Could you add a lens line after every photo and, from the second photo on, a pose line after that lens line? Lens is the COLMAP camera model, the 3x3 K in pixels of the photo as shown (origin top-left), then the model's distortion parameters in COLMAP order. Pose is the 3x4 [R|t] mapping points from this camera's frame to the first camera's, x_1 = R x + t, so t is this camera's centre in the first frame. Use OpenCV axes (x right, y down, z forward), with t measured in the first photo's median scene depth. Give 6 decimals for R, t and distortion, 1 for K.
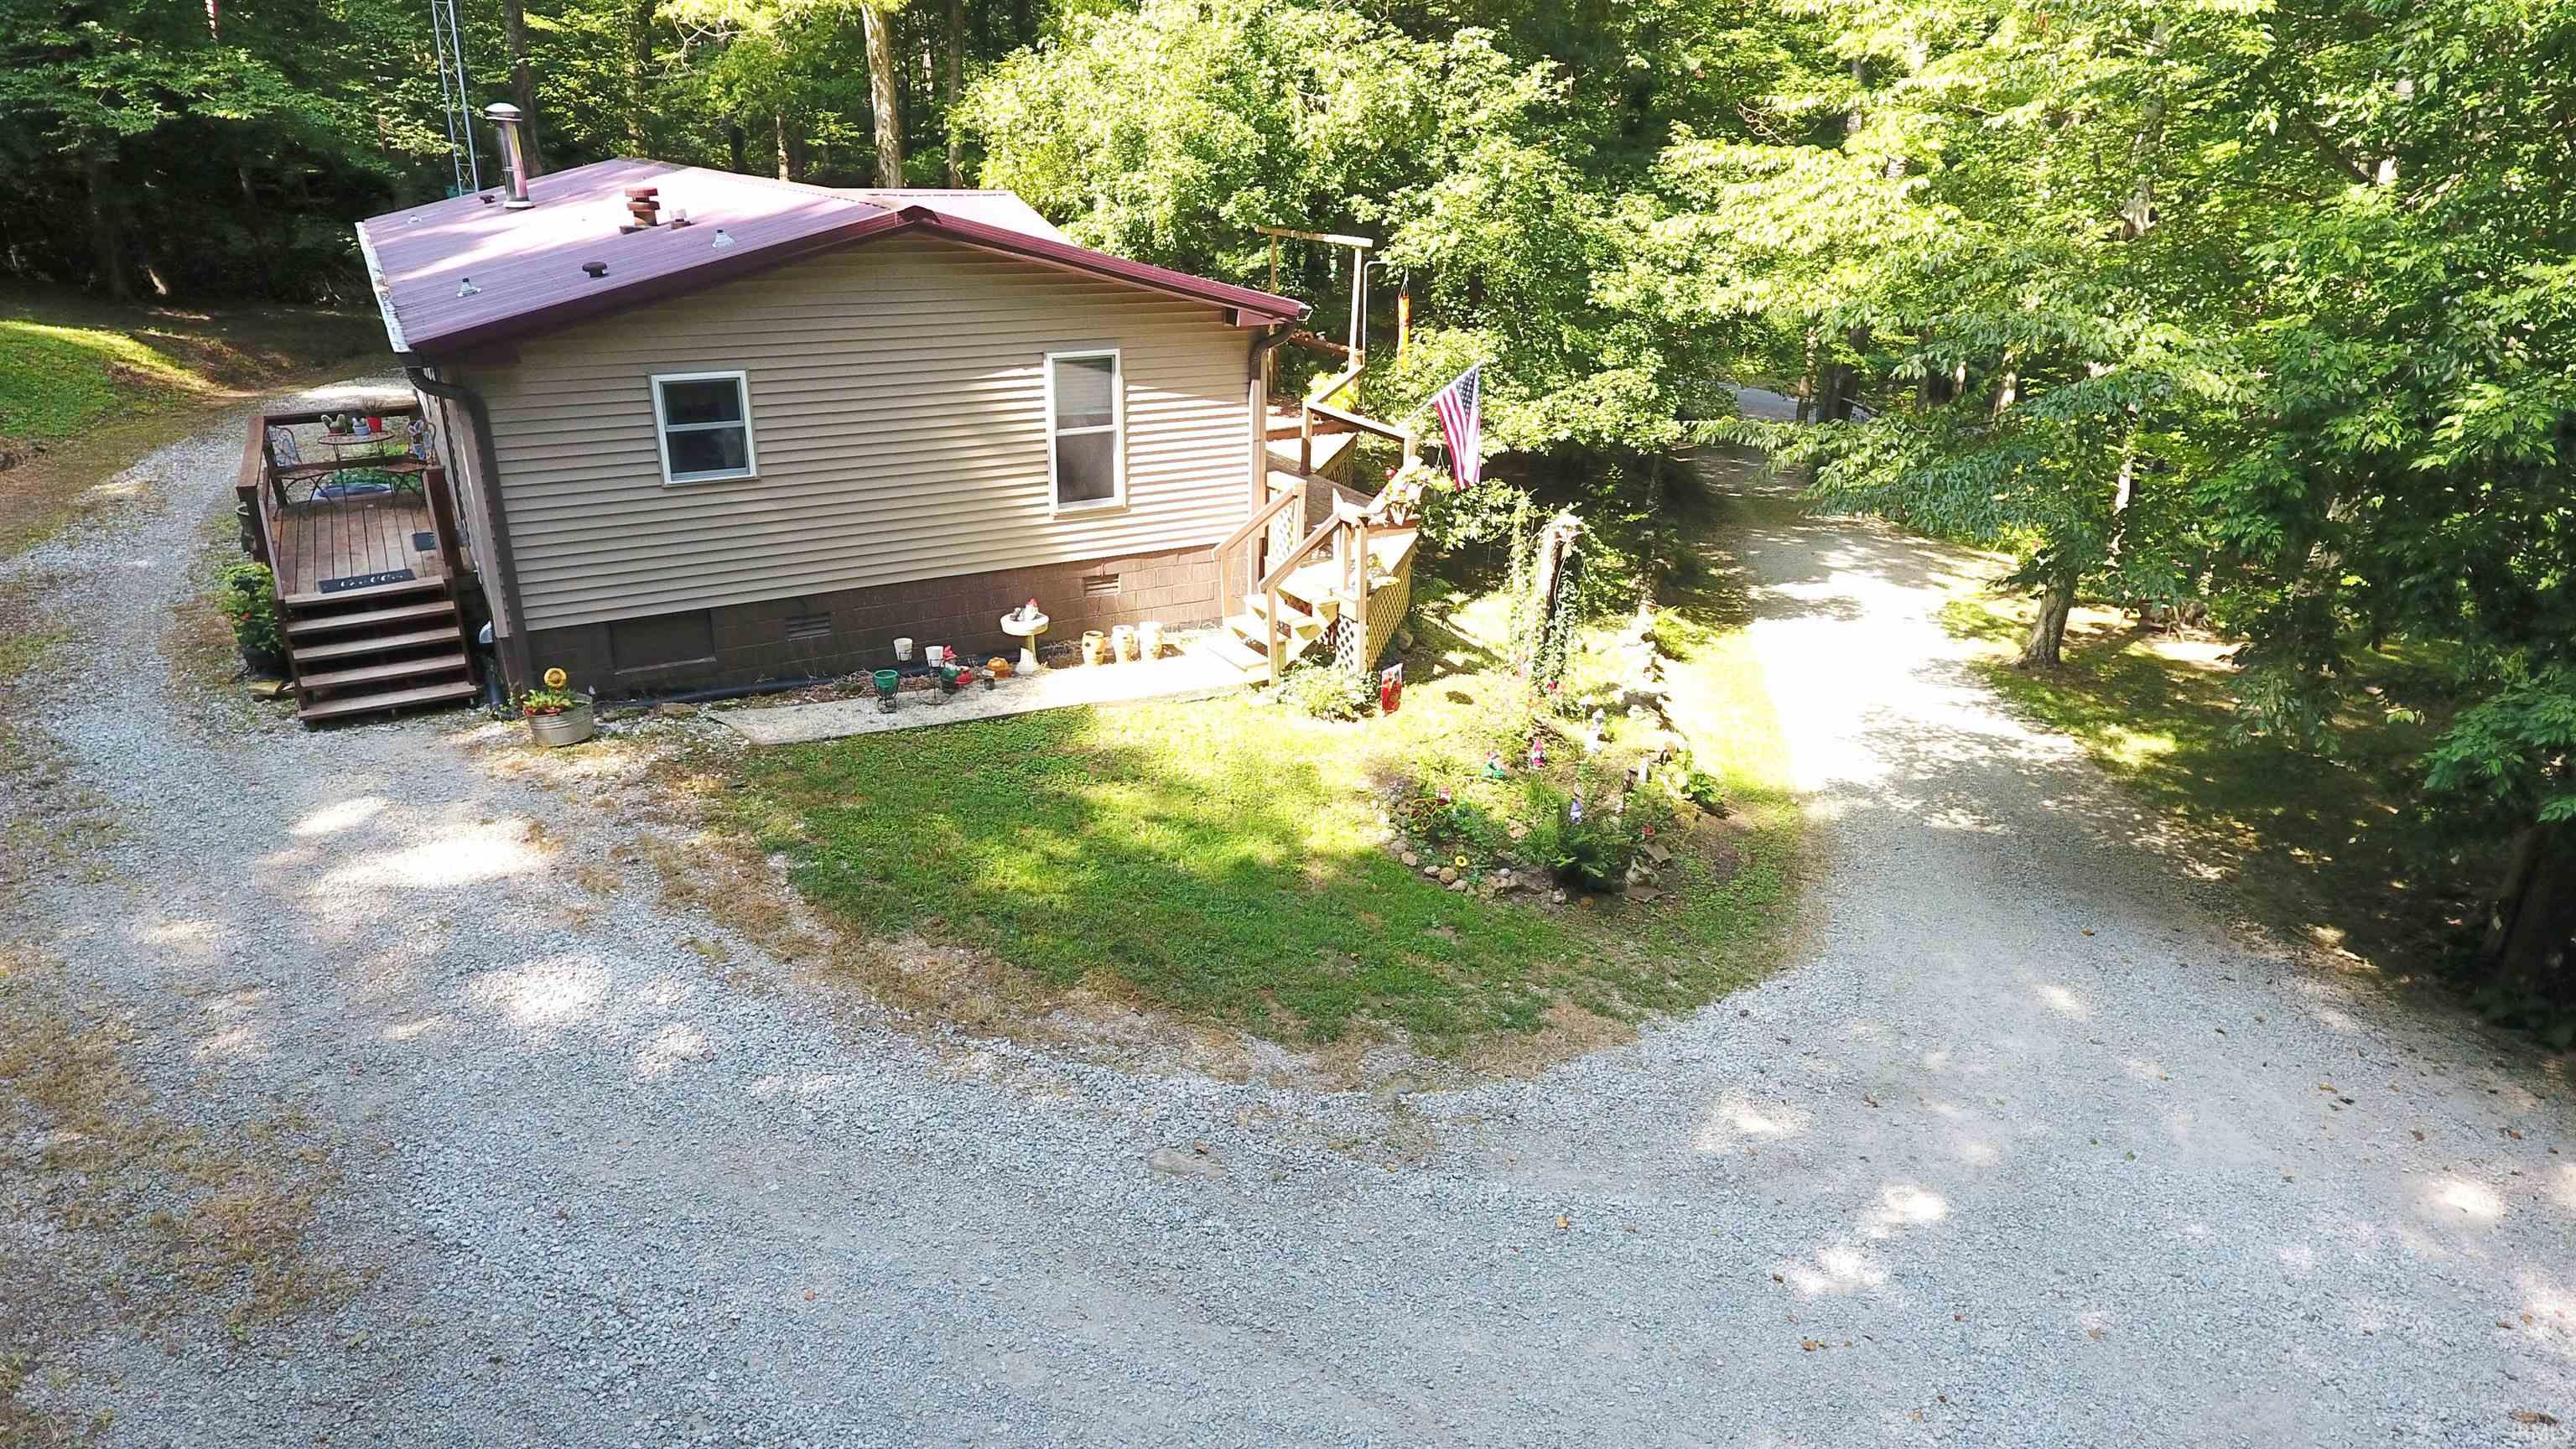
lens RADIAL K [[1545.5, 0, 1288.0], [0, 1545.5, 724.5], [0, 0, 1]] dist [-0.005552, -0.001186]
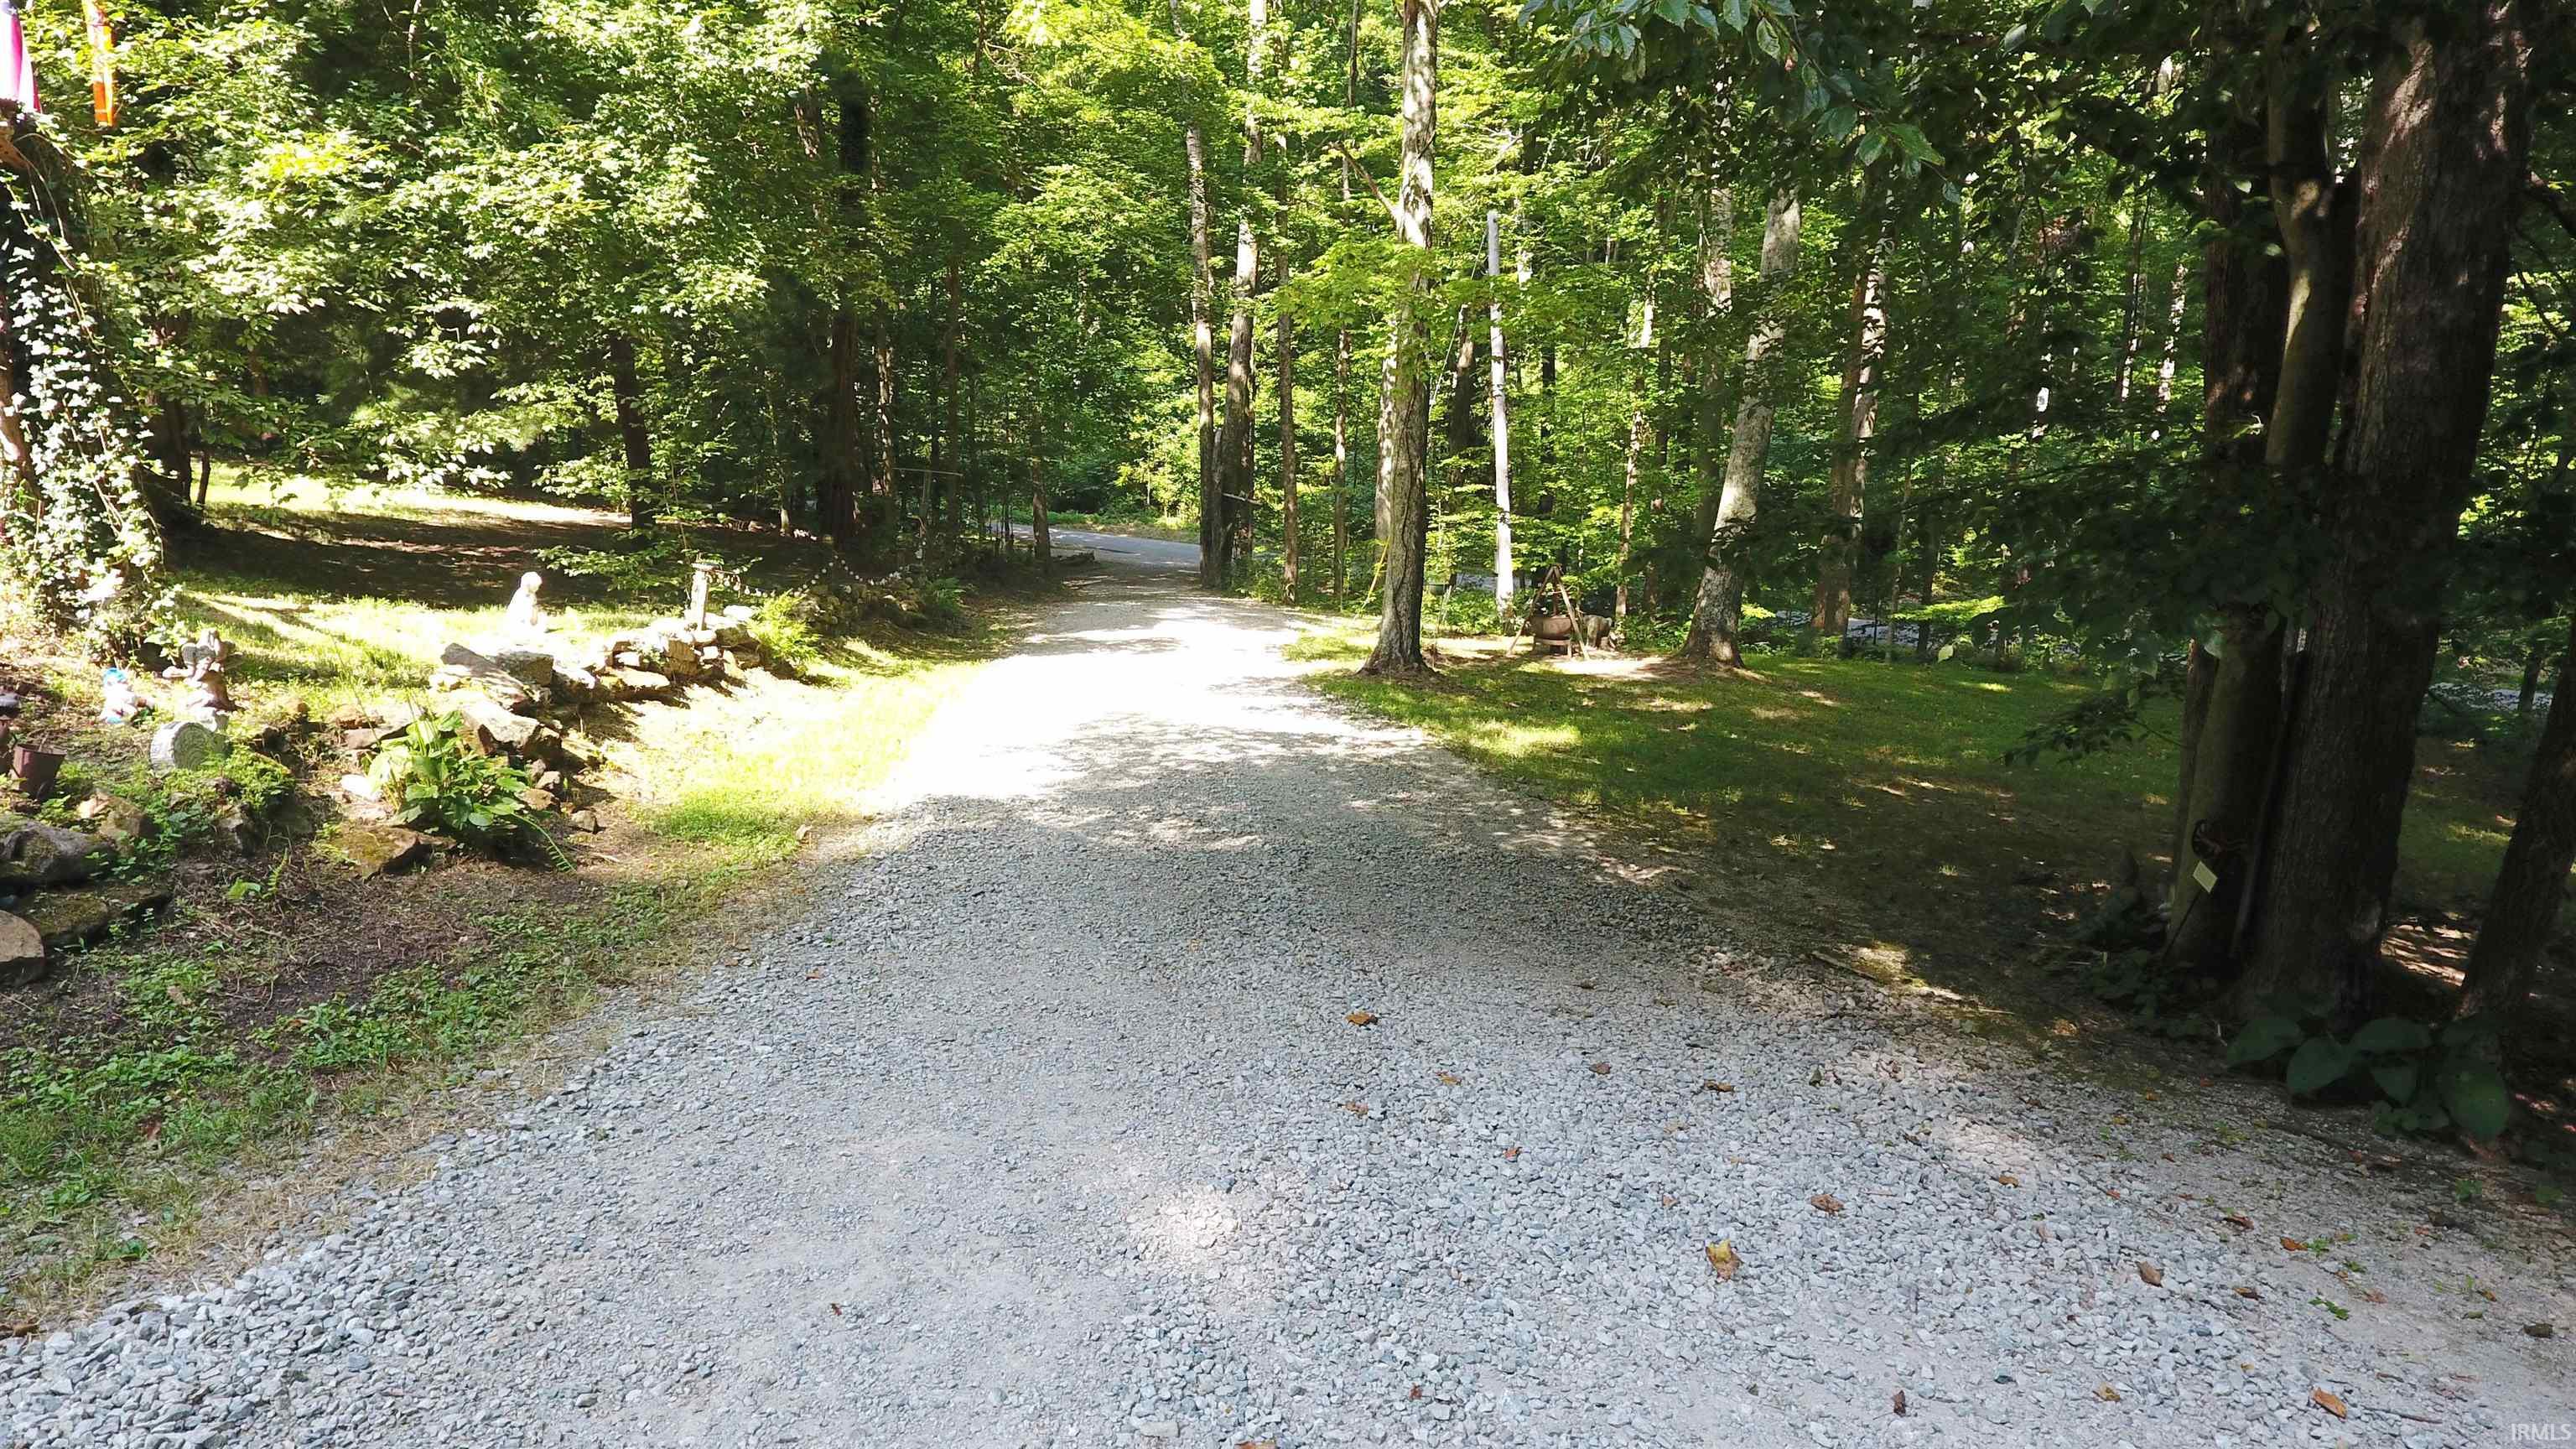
lens RADIAL K [[1545.5, 0, 1288.0], [0, 1545.5, 724.5], [0, 0, 1]] dist [-0.005552, -0.001186]
pose [[0.946683, -0.075430, 0.313211, 0.294663], [0.118673, 0.985490, -0.121354, 0.081603], [-0.299513, 0.152054, 0.941898, 0.488048]]
